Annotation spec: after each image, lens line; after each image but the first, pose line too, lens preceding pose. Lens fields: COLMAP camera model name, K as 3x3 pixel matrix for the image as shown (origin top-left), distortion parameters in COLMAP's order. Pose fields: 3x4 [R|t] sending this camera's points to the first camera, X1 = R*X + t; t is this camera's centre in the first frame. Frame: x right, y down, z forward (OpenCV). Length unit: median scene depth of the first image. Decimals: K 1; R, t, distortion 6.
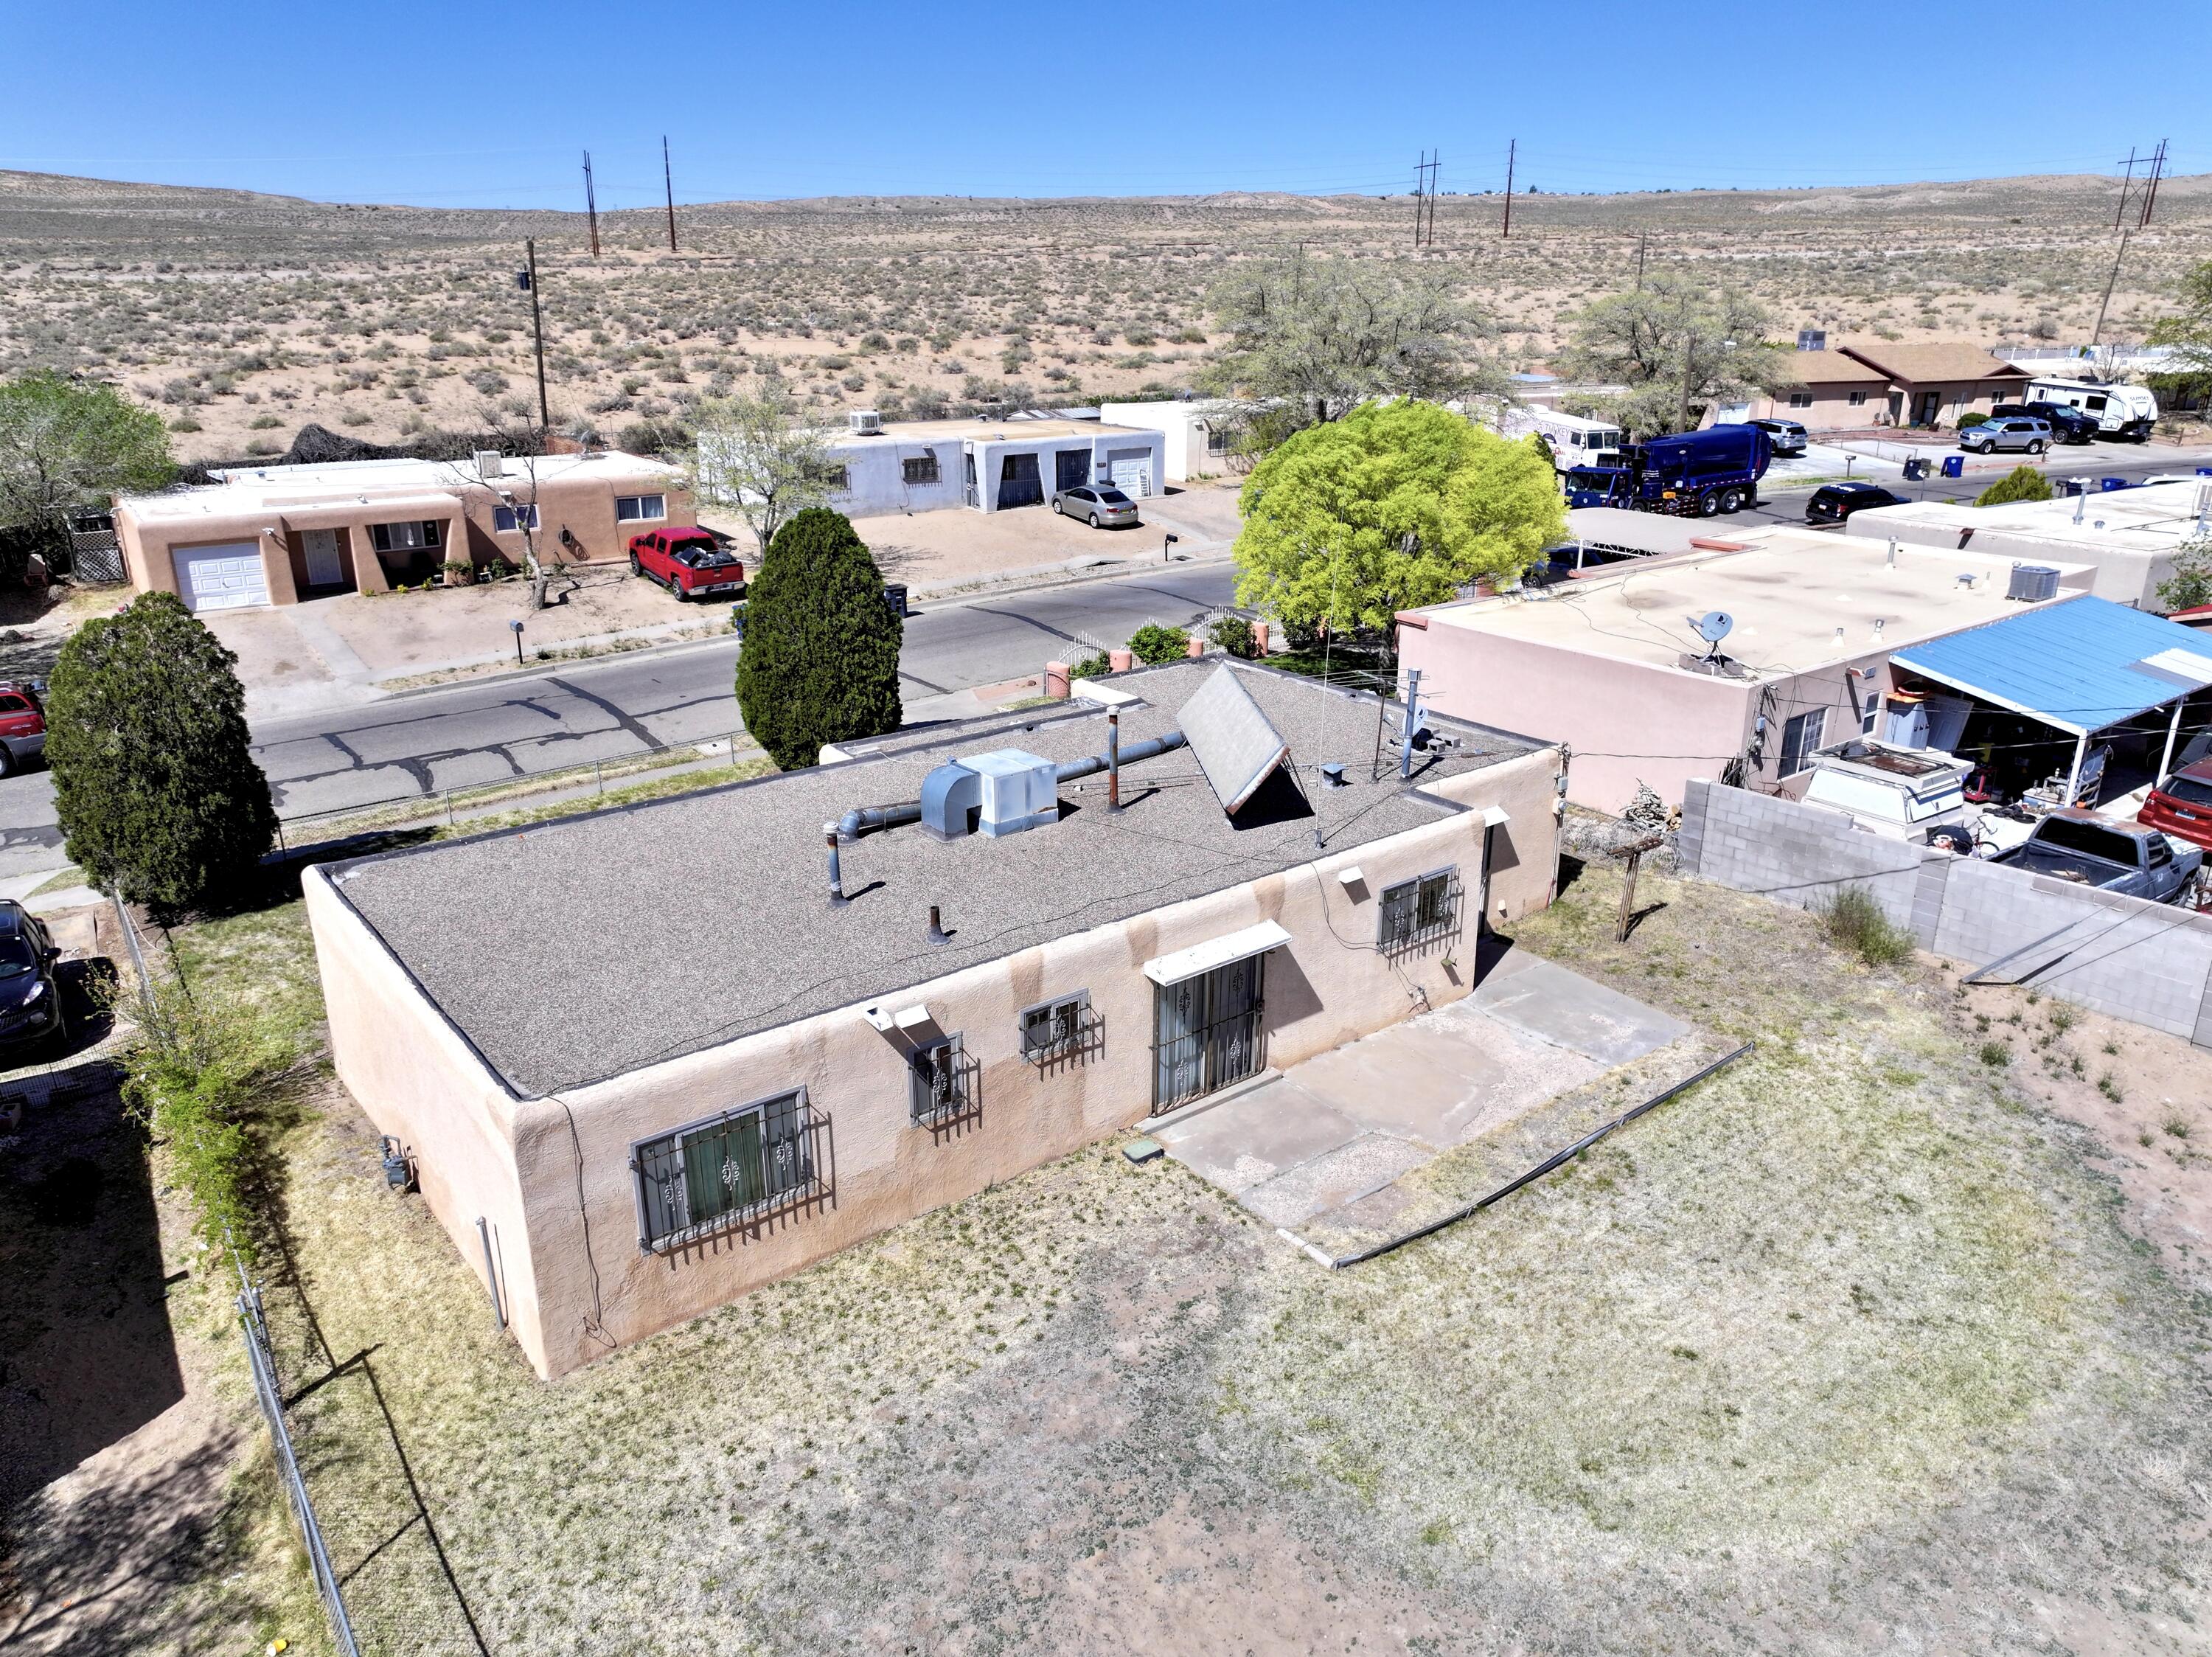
lens RADIAL K [[1549.1, 0, 1106.0], [0, 1549.1, 828.5], [0, 0, 1]] dist [0.007521, 0.006903]
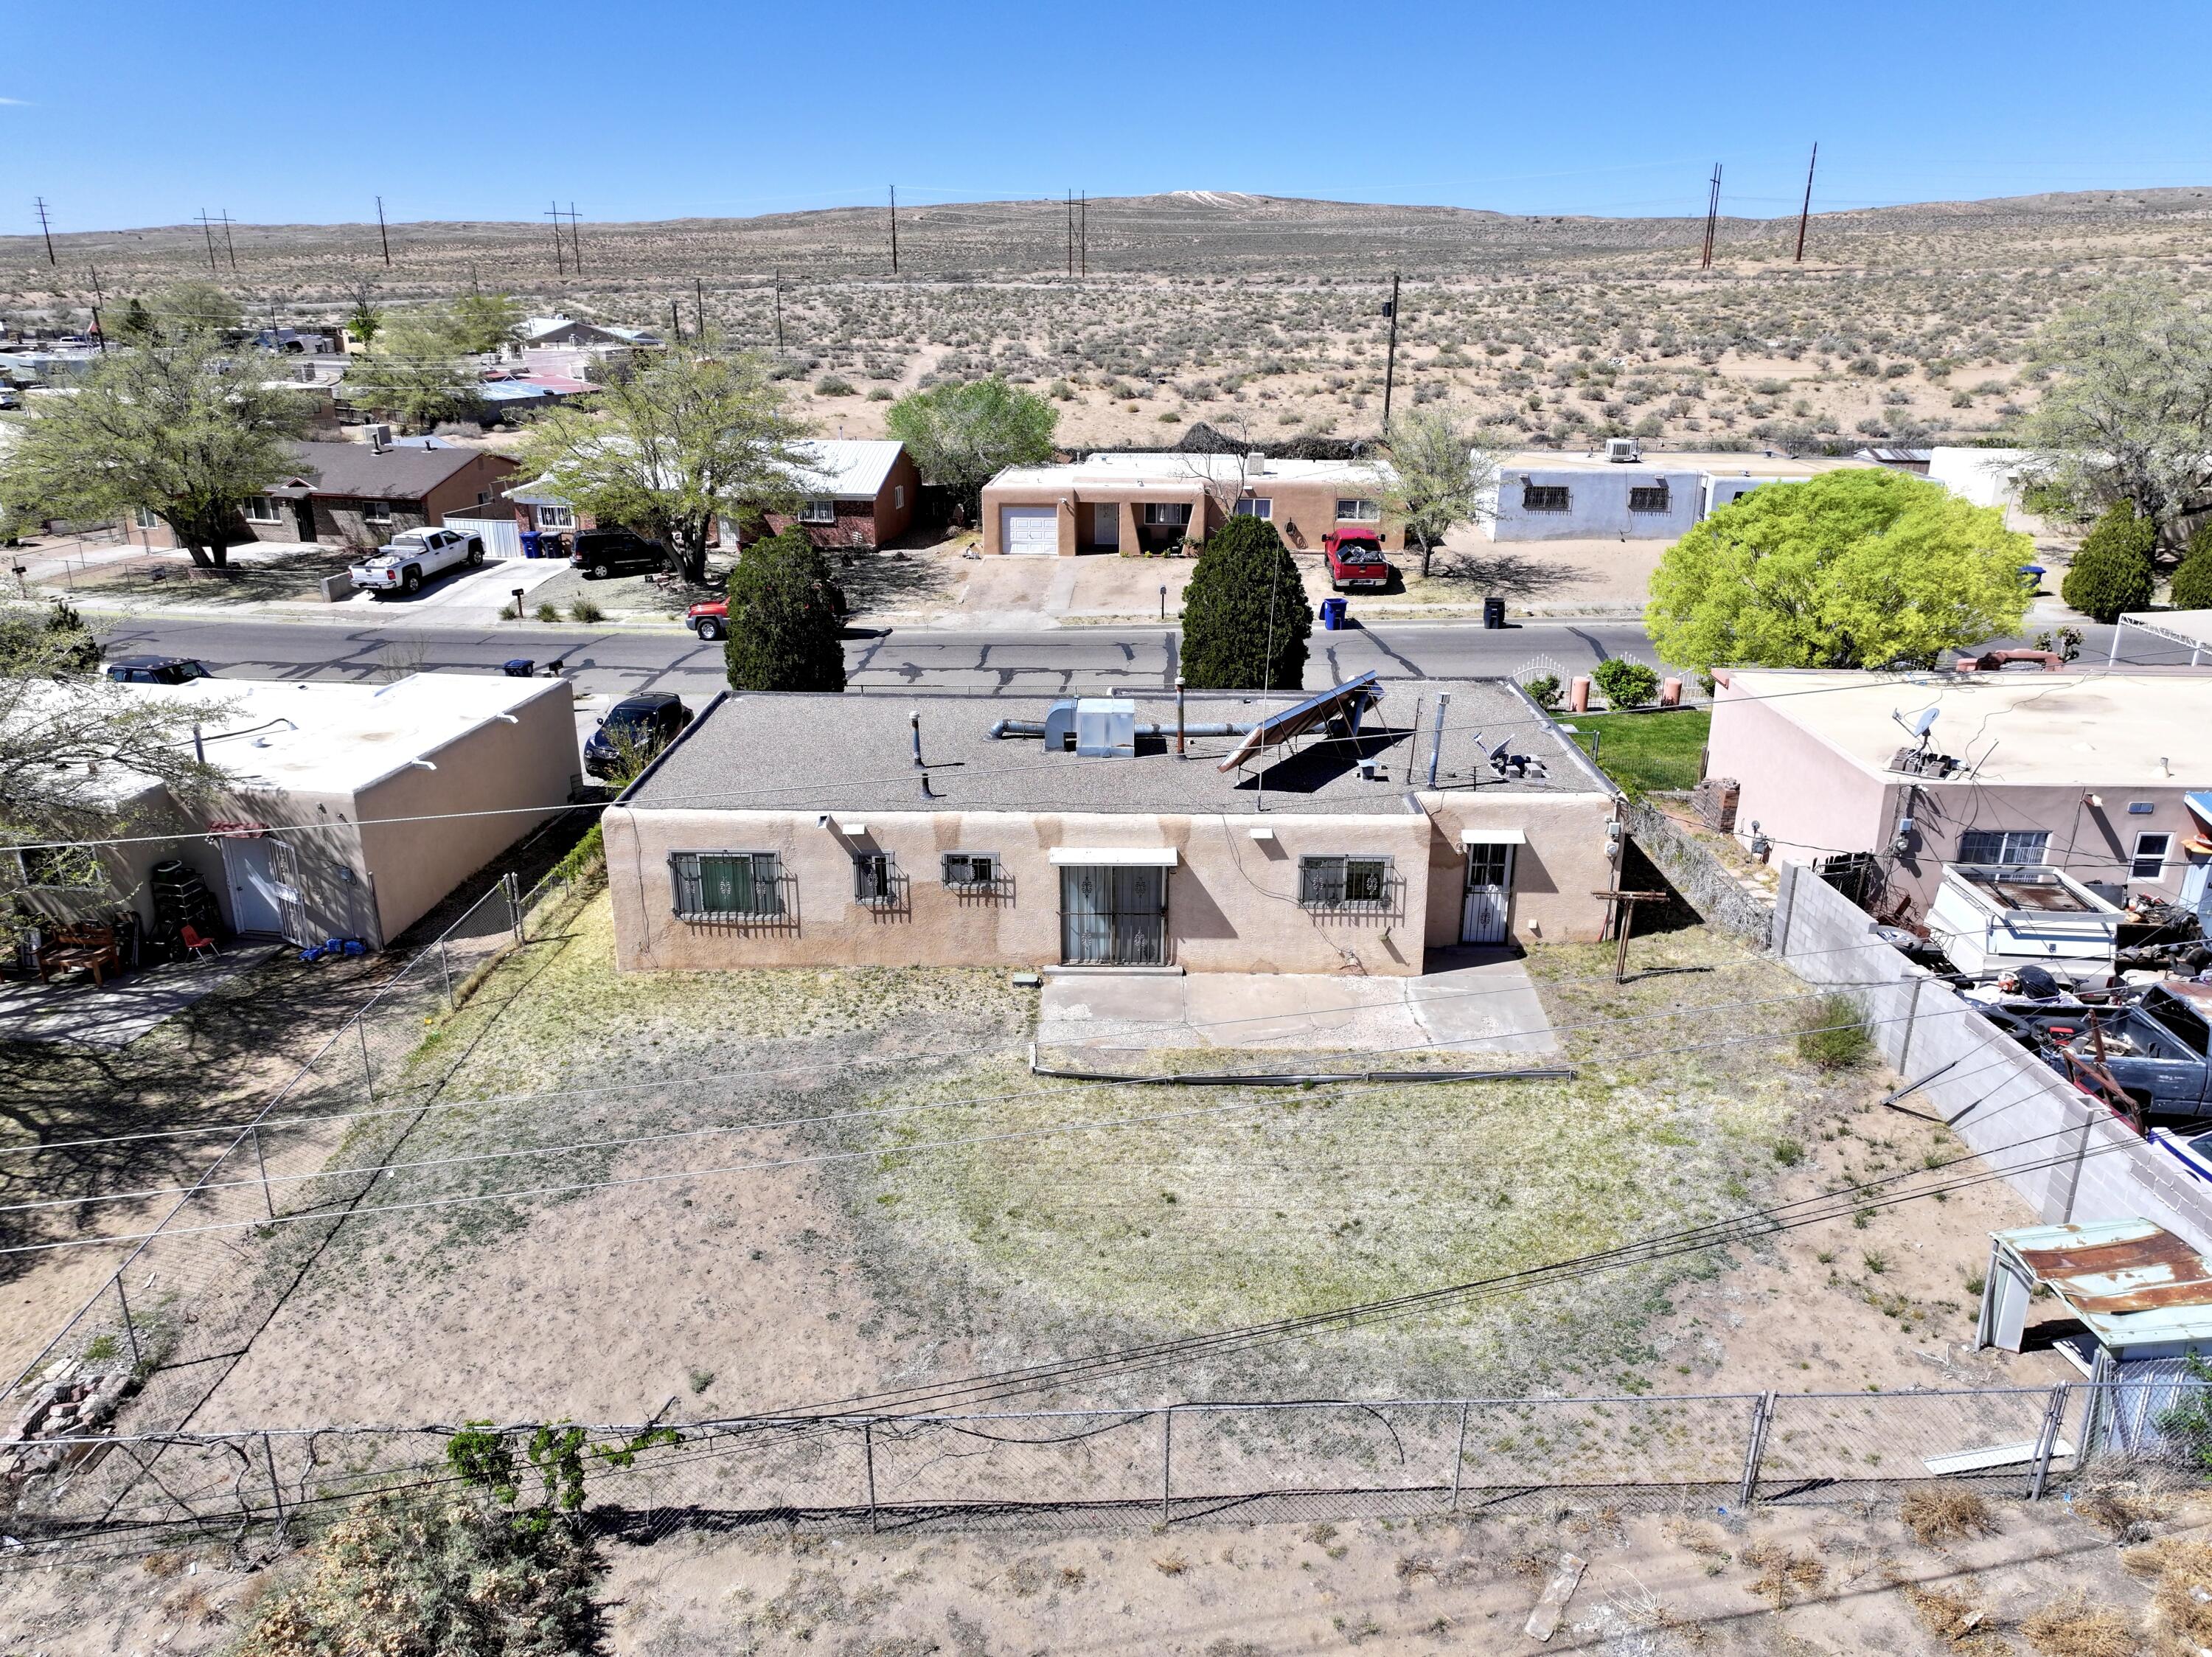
lens RADIAL K [[1549.1, 0, 1106.0], [0, 1549.1, 828.5], [0, 0, 1]] dist [0.007521, 0.006903]
pose [[0.775788, 0.212897, -0.593993, 0.793374], [-0.215048, 0.974212, 0.068308, -0.032113], [0.593218, 0.074745, 0.801565, -0.076756]]
